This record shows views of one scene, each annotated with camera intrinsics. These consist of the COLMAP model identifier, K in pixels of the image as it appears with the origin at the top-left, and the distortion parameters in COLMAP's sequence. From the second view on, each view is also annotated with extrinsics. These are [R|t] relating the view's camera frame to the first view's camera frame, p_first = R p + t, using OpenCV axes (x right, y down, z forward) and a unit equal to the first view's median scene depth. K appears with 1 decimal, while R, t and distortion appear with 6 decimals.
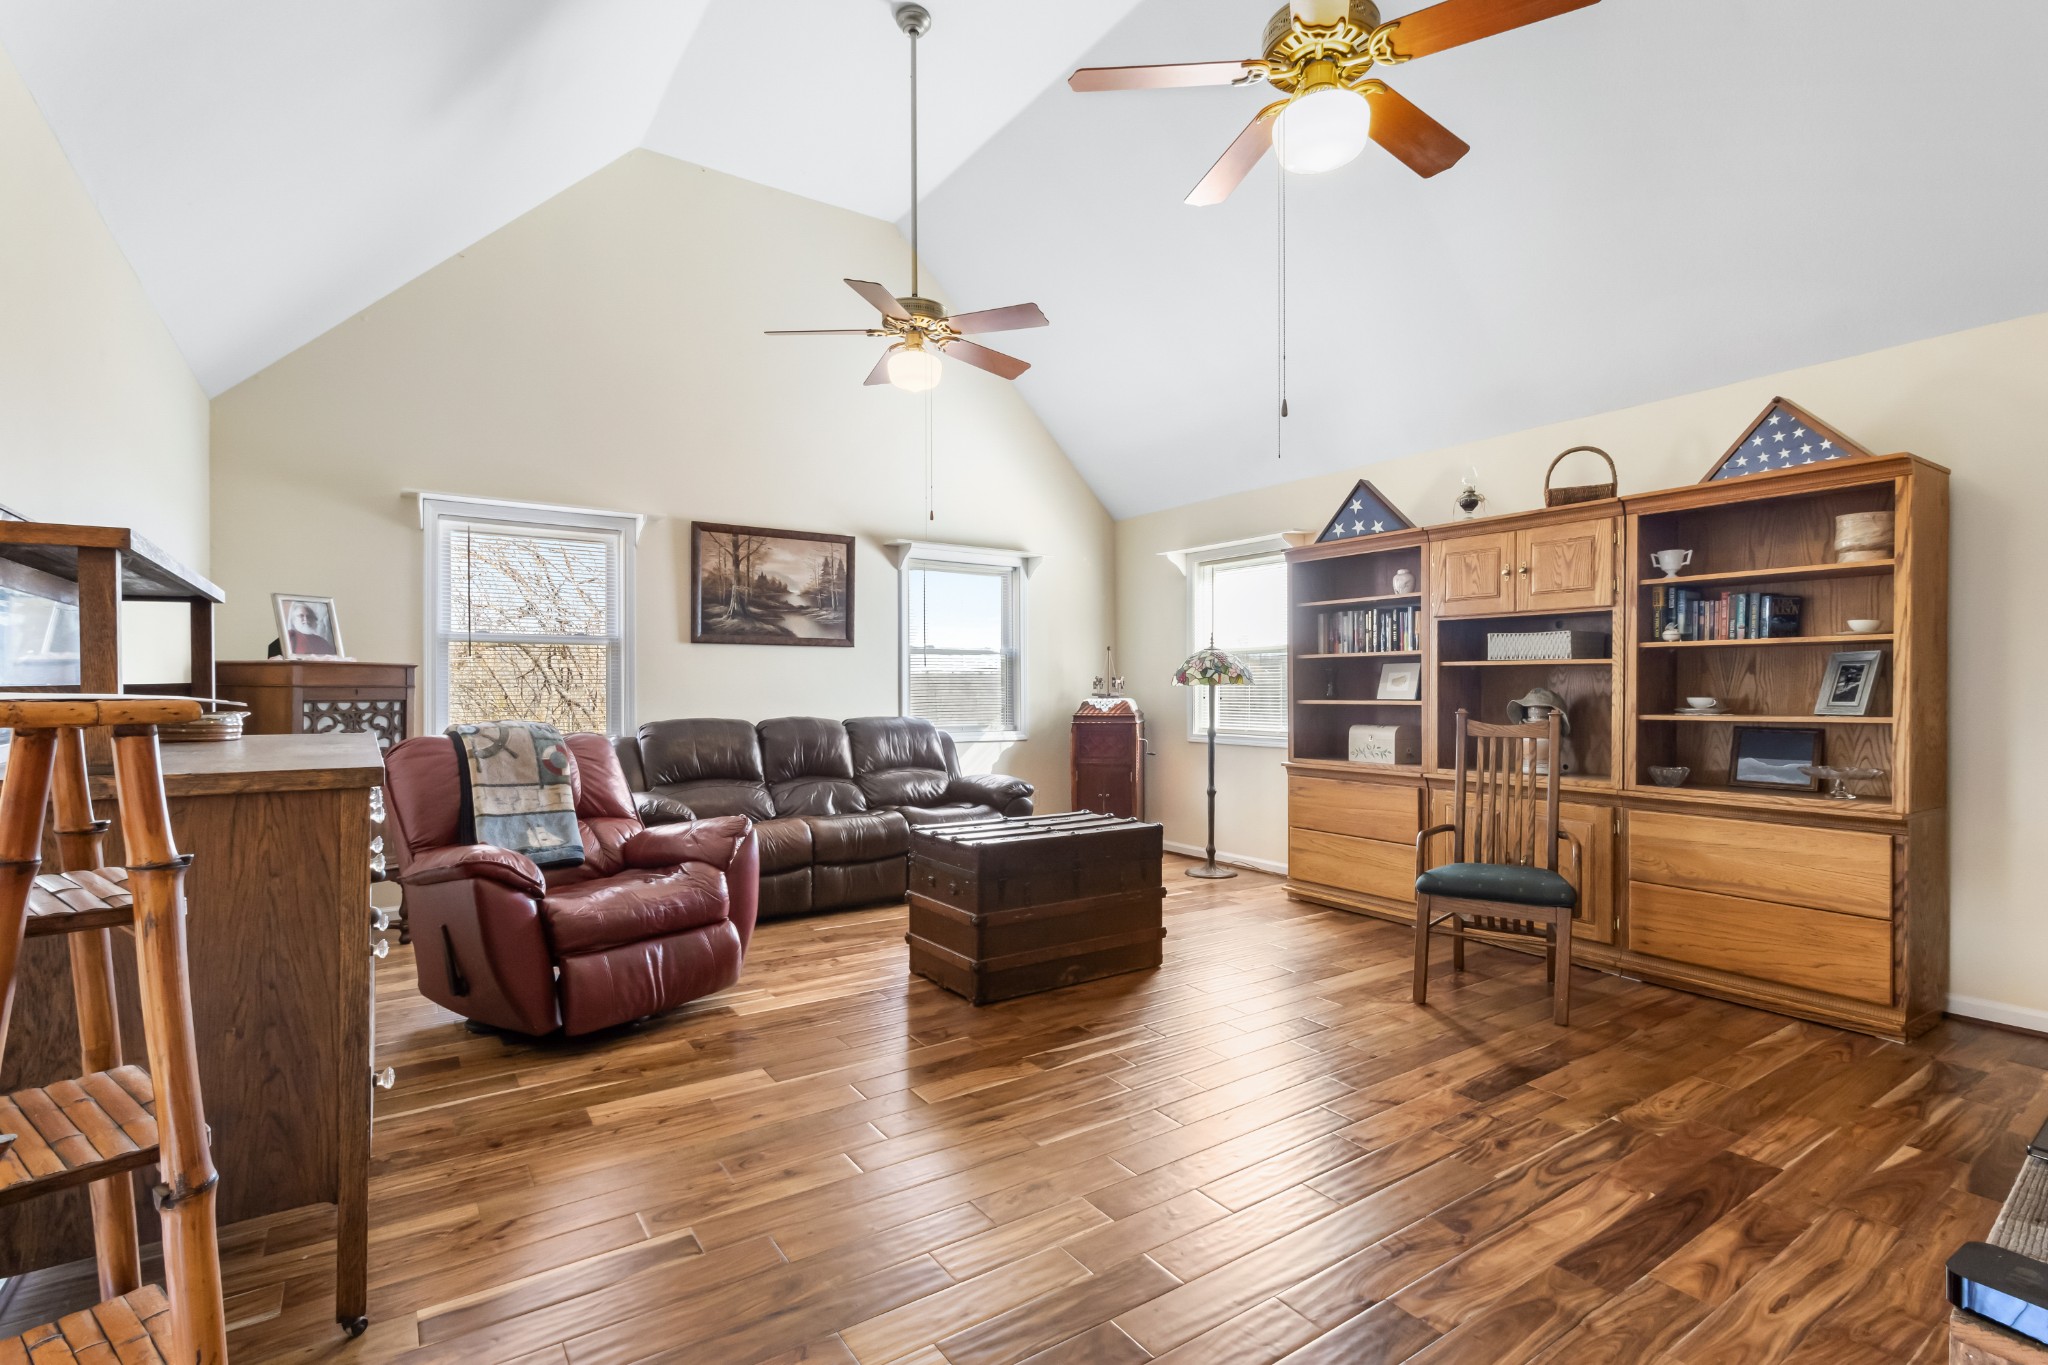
lens RADIAL K [[973.4, 0, 1027.0], [0, 973.4, 691.3], [0, 0, 1]] dist [0.010276, -0.000630]
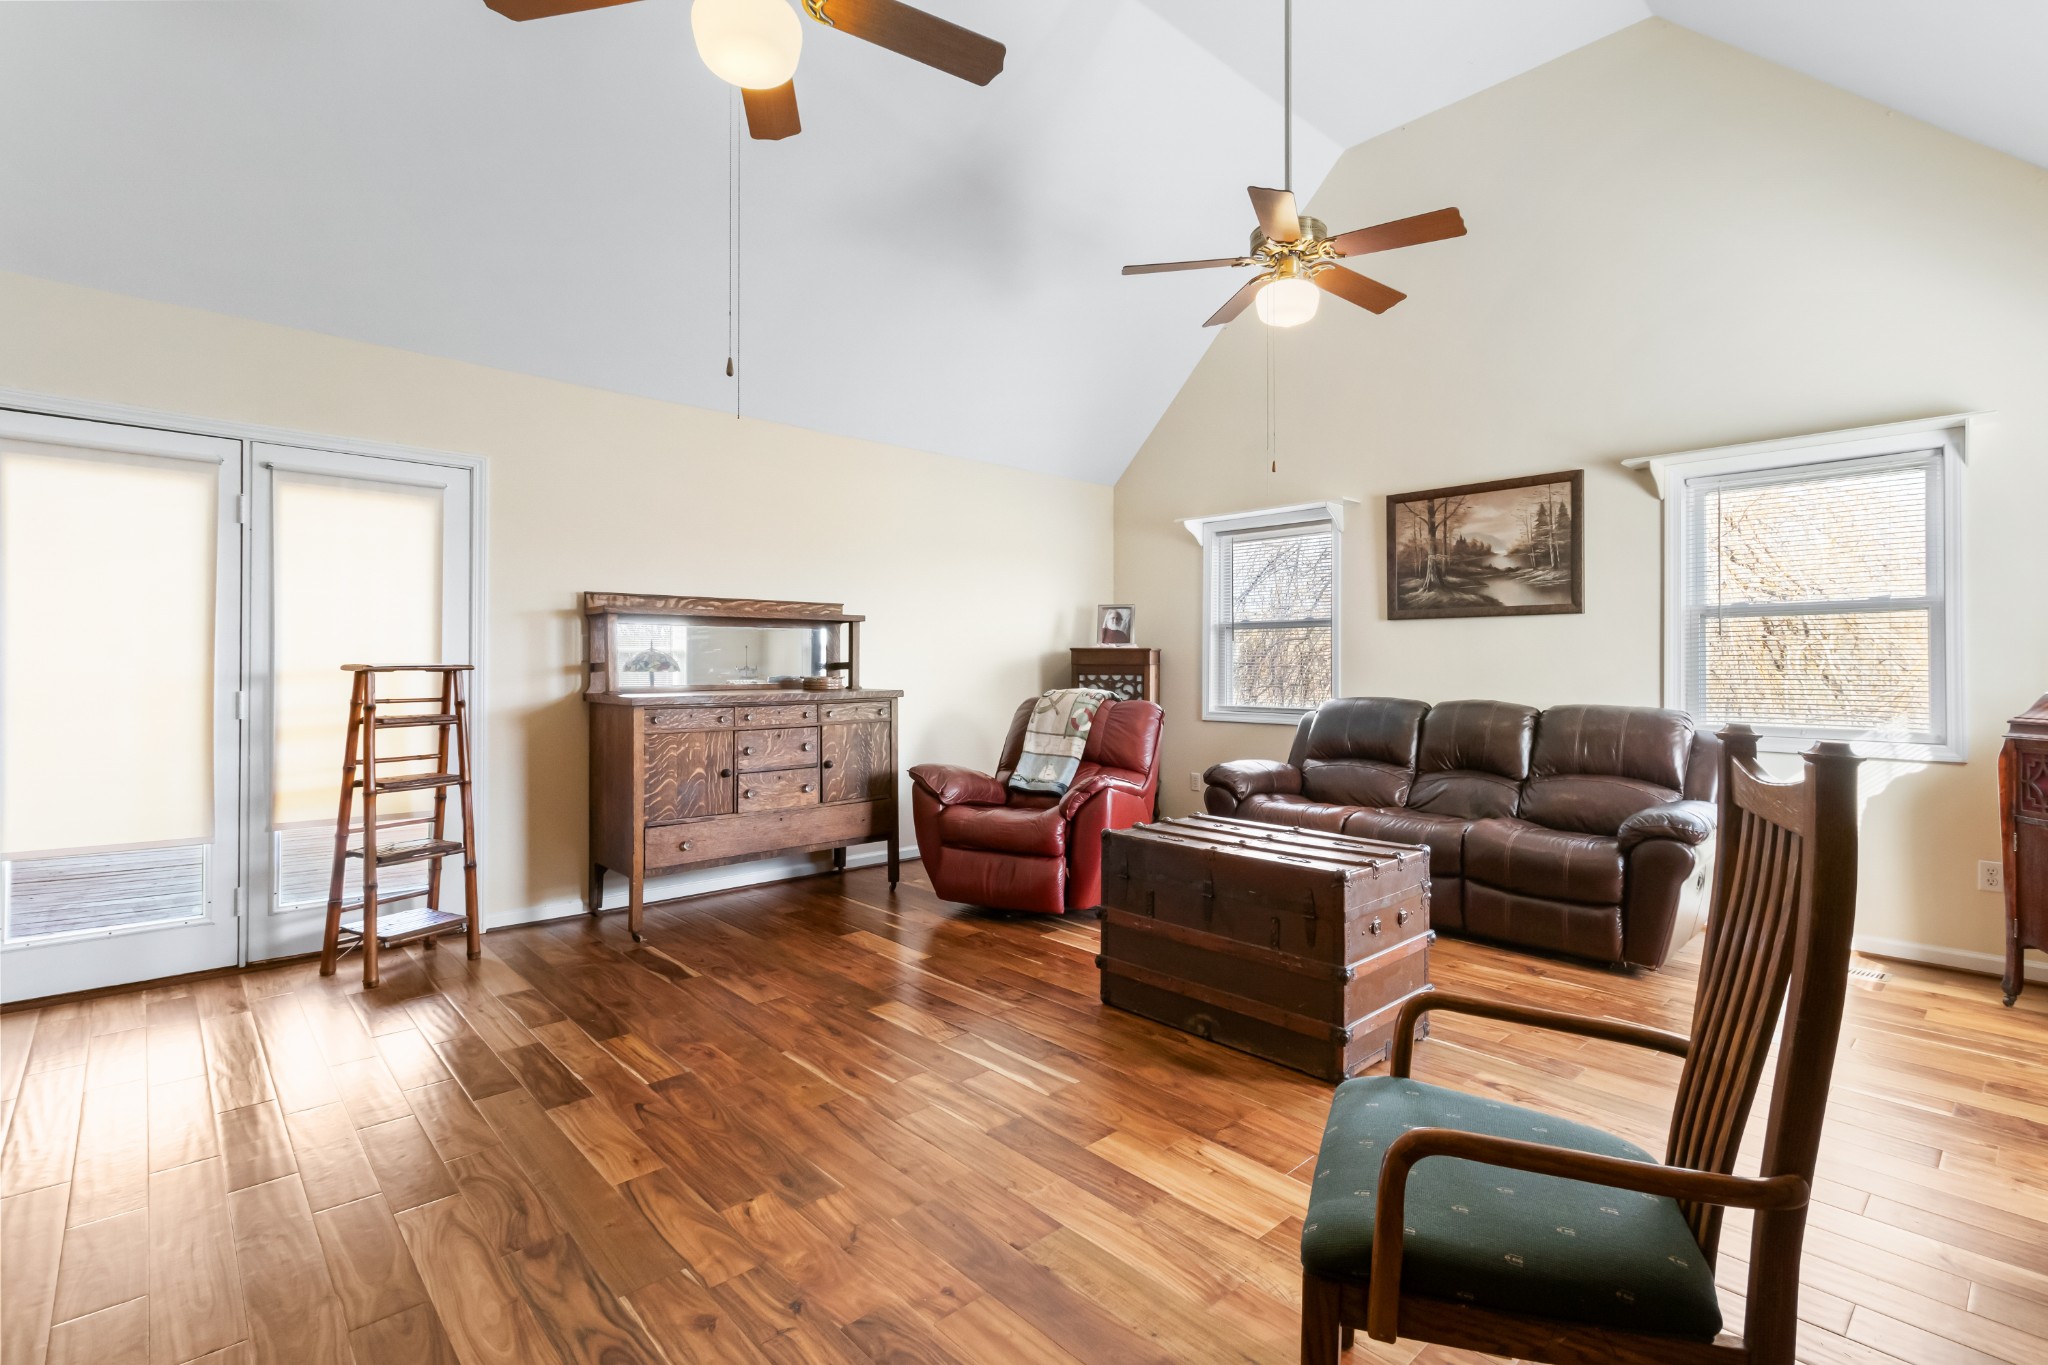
lens RADIAL K [[924.3, 0, 1025.2], [0, 924.3, 669.6], [0, 0, 1]] dist [0.010030, 0.000274]
pose [[0.158699, 0.003802, -0.987320, 0.504745], [-0.006442, 0.999975, 0.002816, -0.000314], [0.987306, 0.005913, 0.158720, 0.482865]]
